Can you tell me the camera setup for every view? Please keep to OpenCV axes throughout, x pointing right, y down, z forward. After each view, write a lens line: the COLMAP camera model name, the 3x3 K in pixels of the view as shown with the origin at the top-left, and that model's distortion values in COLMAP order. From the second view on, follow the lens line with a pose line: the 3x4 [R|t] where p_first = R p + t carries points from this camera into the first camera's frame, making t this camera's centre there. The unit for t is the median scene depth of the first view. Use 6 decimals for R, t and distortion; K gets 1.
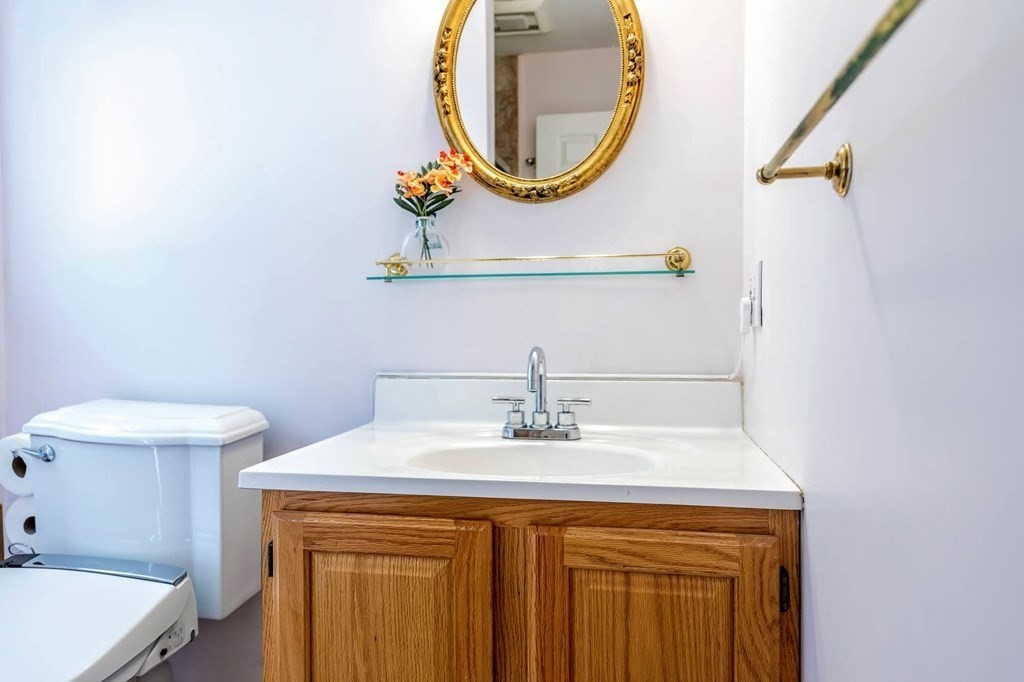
lens RADIAL K [[699.7, 0, 512.0], [0, 699.7, 341.0], [0, 0, 1]] dist [0.027920, -0.000773]
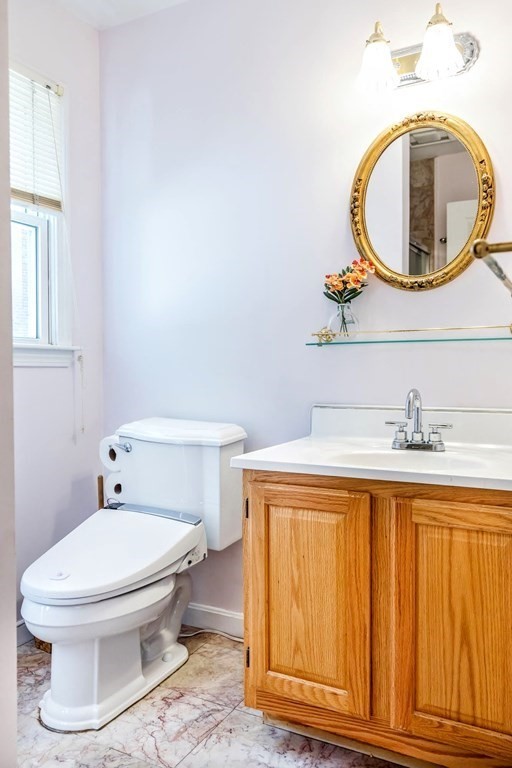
lens RADIAL K [[528.2, 0, 287.8], [0, 528.2, 384.1], [0, 0, 1]] dist [0.062061, 0.002168]
pose [[0.966317, 0.007057, -0.257259, 0.064274], [-0.005407, 0.999960, 0.007120, -0.008482], [0.257299, -0.005489, 0.966316, -0.172494]]
